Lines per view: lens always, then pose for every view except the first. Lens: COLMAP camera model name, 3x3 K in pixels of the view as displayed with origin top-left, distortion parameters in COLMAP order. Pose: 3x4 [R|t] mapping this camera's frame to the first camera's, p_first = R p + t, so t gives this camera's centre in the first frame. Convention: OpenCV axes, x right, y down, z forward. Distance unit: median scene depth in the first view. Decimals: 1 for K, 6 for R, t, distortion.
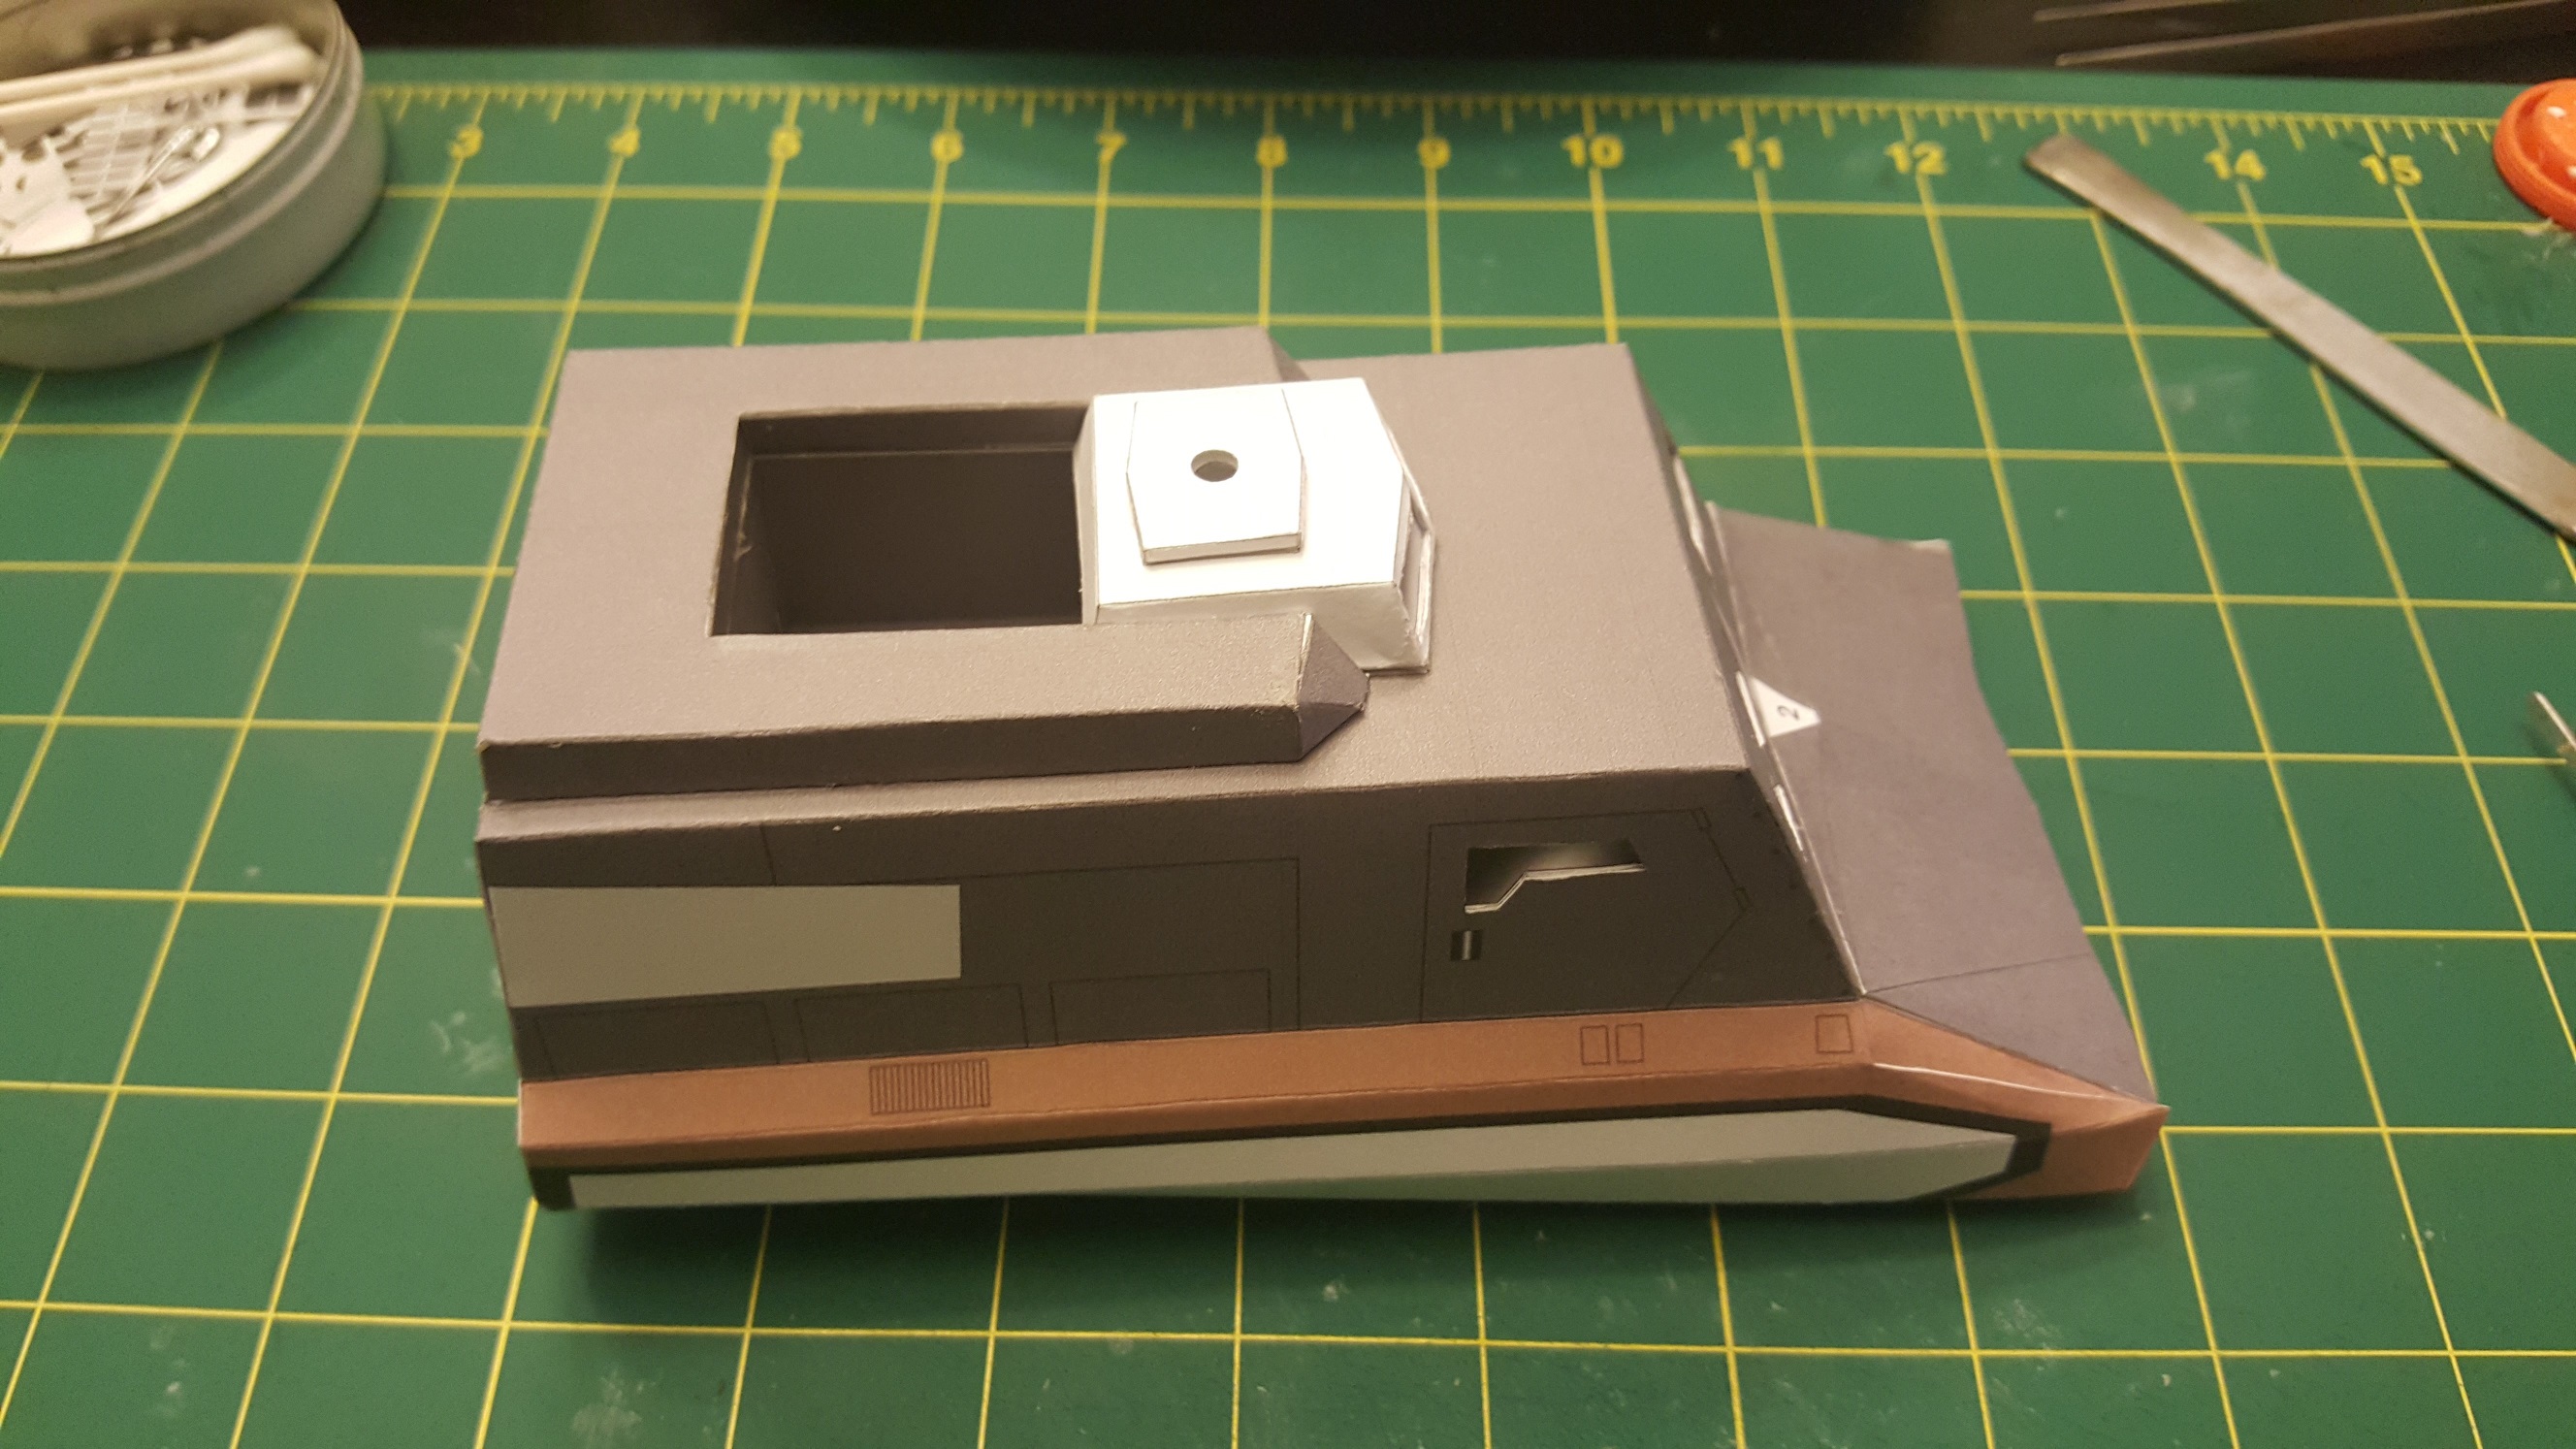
lens RADIAL K [[2220.5, 0, 1241.0], [0, 2220.5, 626.1], [0, 0, 1]] dist [0.083867, -0.332368]
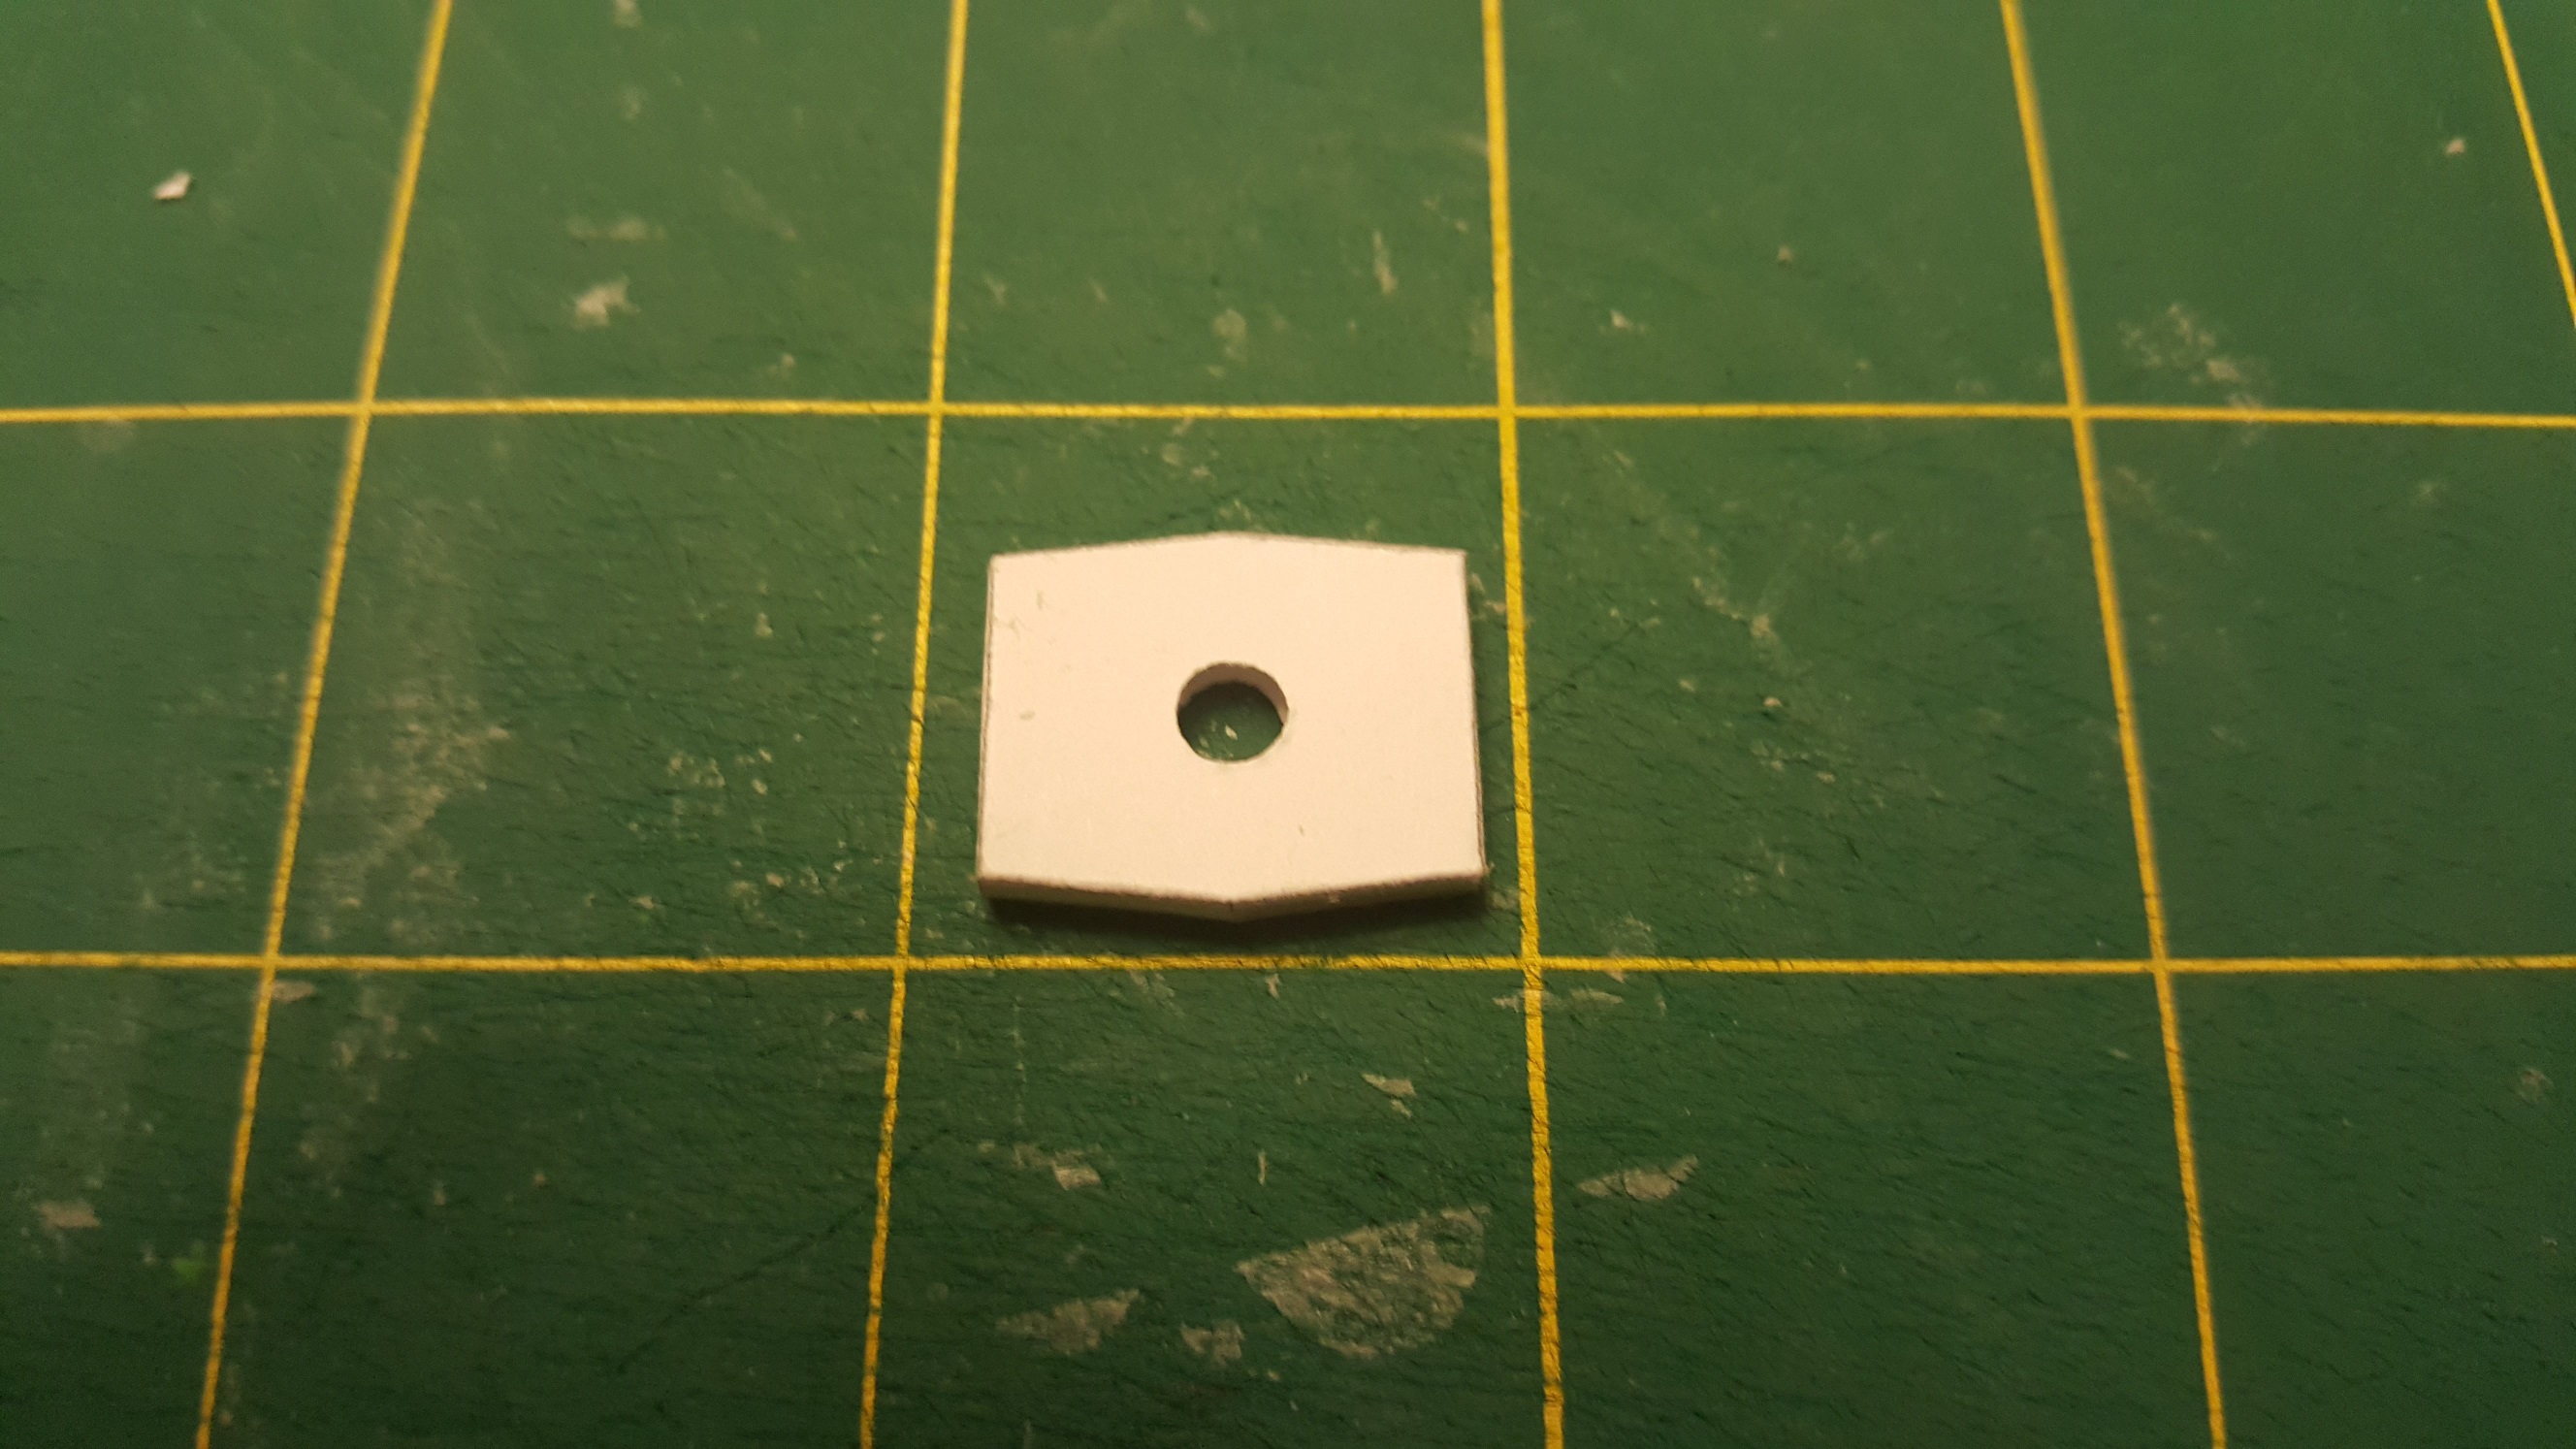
lens RADIAL K [[2338.7, 0, 1288.0], [0, 2338.7, 724.5], [0, 0, 1]] dist [0.211081, -0.829014]
pose [[0.999486, -0.021143, 0.024082, 0.164073], [0.013323, 0.957602, 0.287786, 0.249989], [-0.029146, -0.287317, 0.957392, 0.546335]]
